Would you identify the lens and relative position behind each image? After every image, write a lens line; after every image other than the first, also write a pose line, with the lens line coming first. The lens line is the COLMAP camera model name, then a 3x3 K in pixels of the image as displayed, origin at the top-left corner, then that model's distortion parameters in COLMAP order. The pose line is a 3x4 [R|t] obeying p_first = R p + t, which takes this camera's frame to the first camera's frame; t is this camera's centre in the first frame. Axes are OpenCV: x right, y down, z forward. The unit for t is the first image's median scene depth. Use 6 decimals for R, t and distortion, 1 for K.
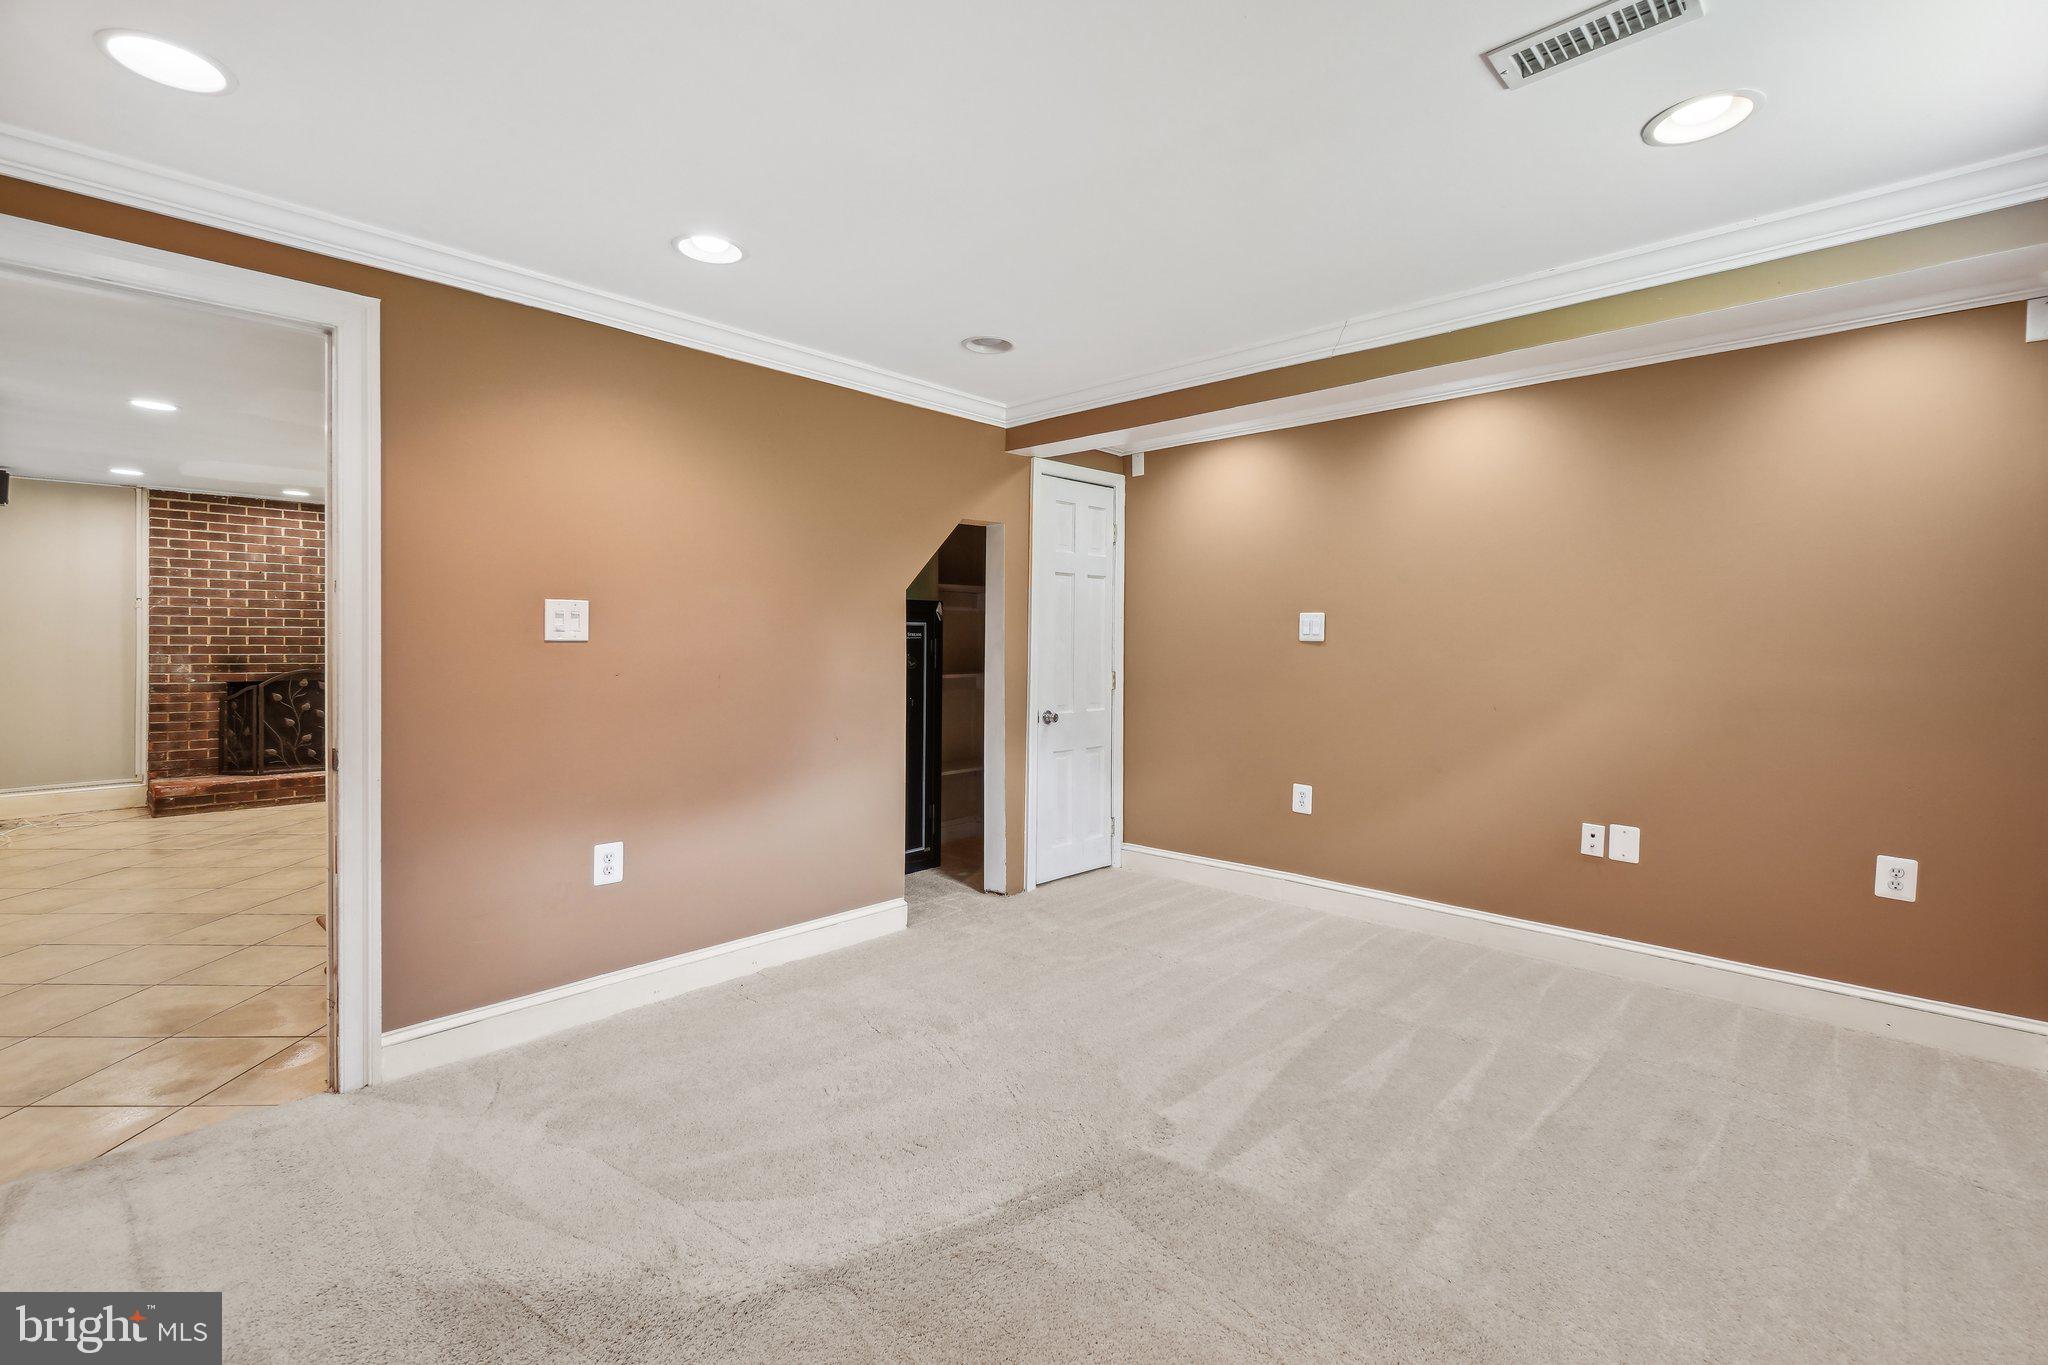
lens RADIAL K [[915.2, 0, 1032.8], [0, 915.2, 647.6], [0, 0, 1]] dist [-0.009709, 0.000507]
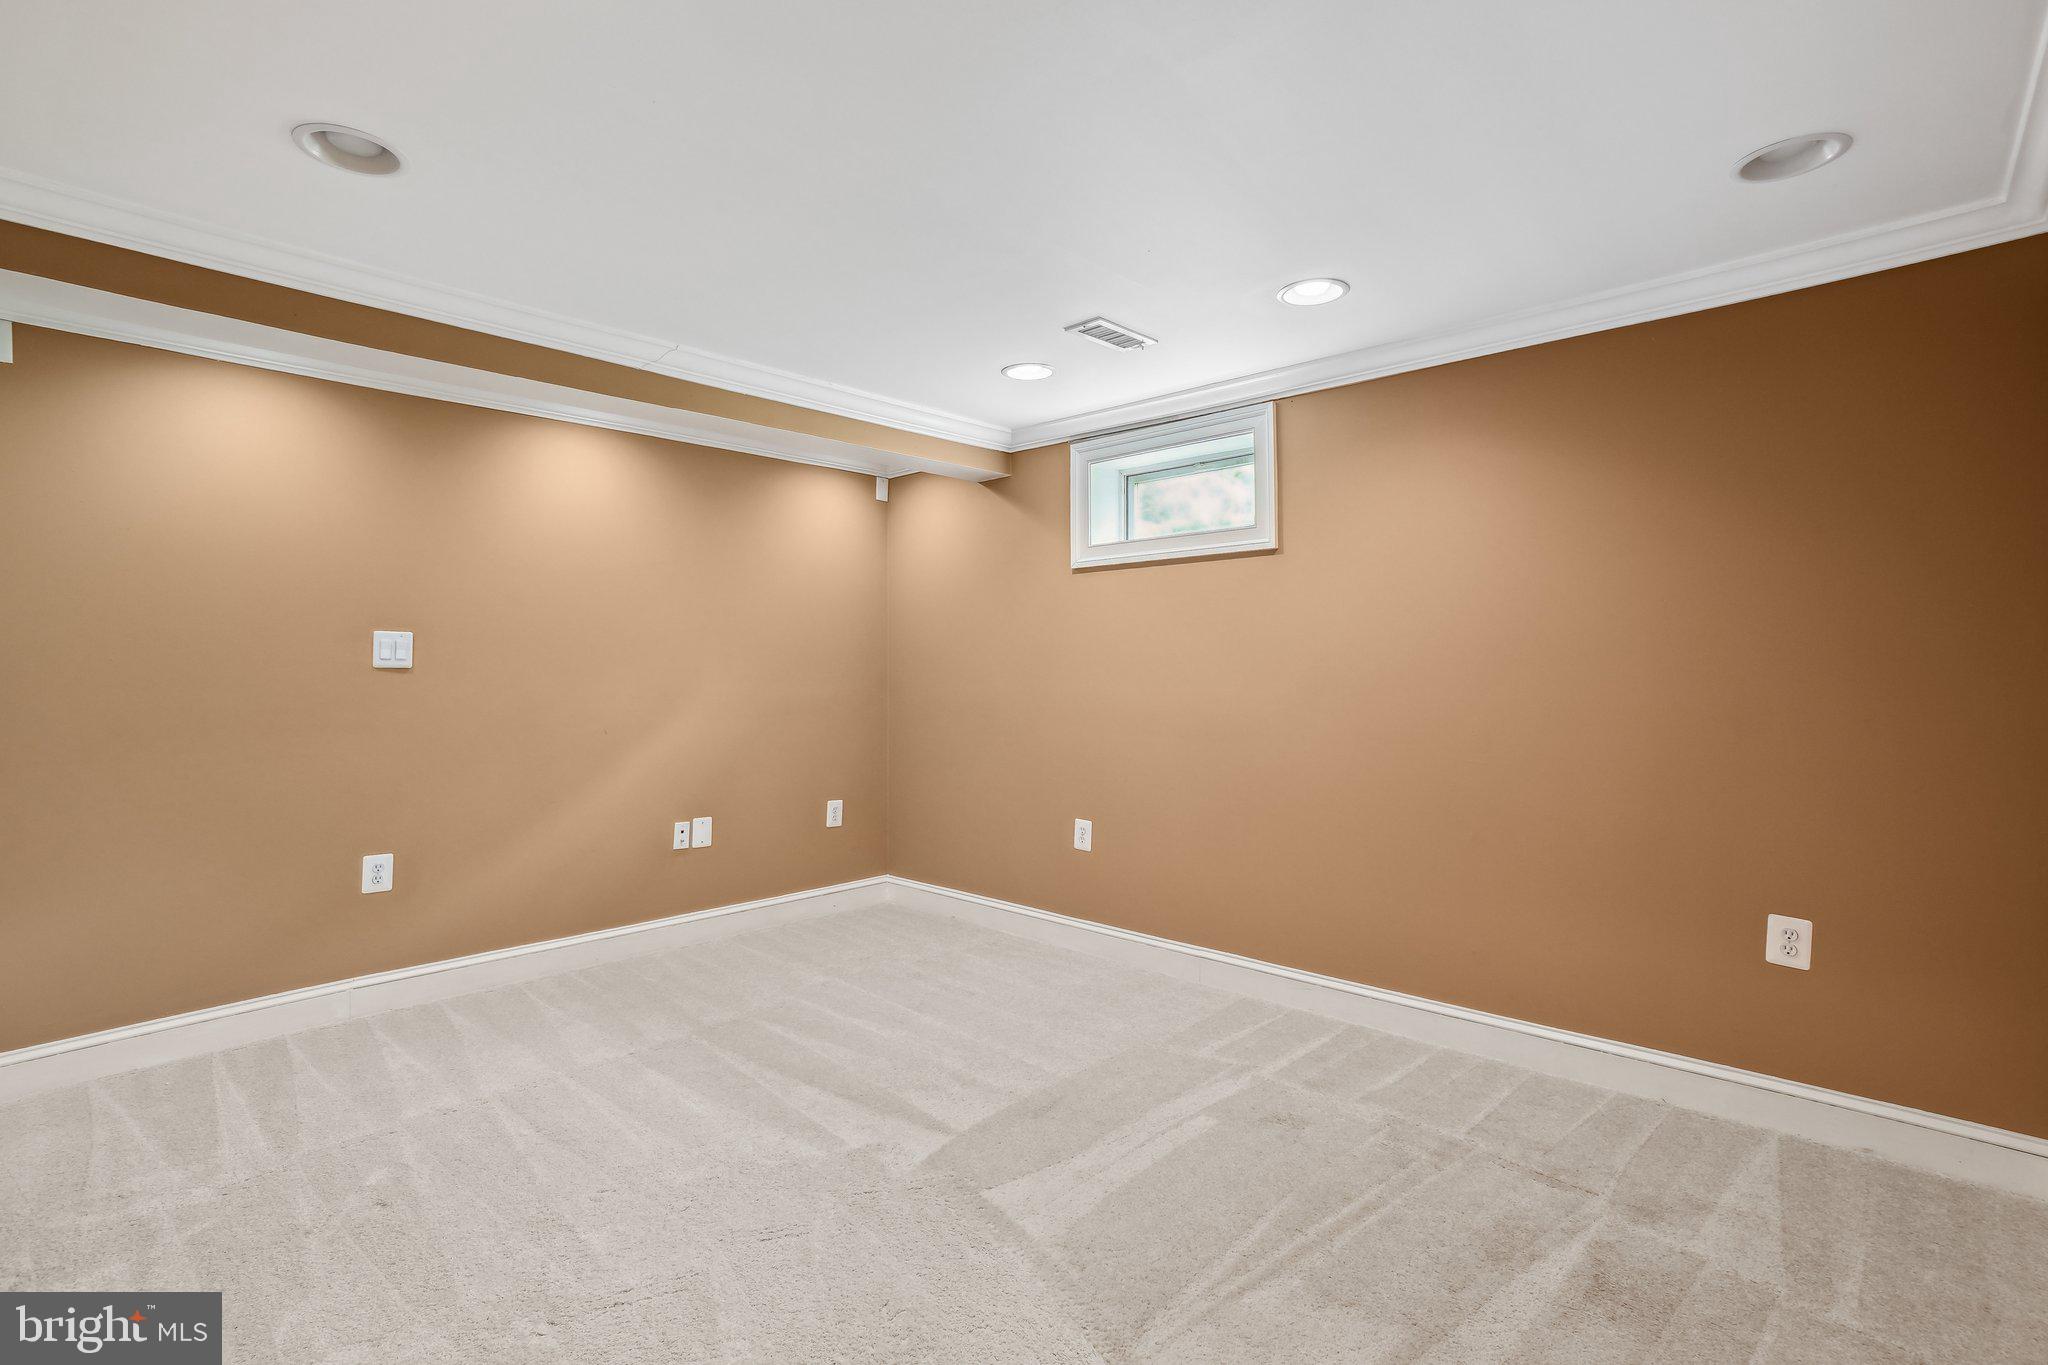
lens RADIAL K [[915.2, 0, 1042.8], [0, 915.2, 640.4], [0, 0, 1]] dist [-0.009709, 0.000507]
pose [[-0.000518, 0.027353, 0.999626, -0.581468], [0.012699, 0.999545, -0.027344, -0.002301], [-0.999919, 0.012680, -0.000865, 0.541395]]
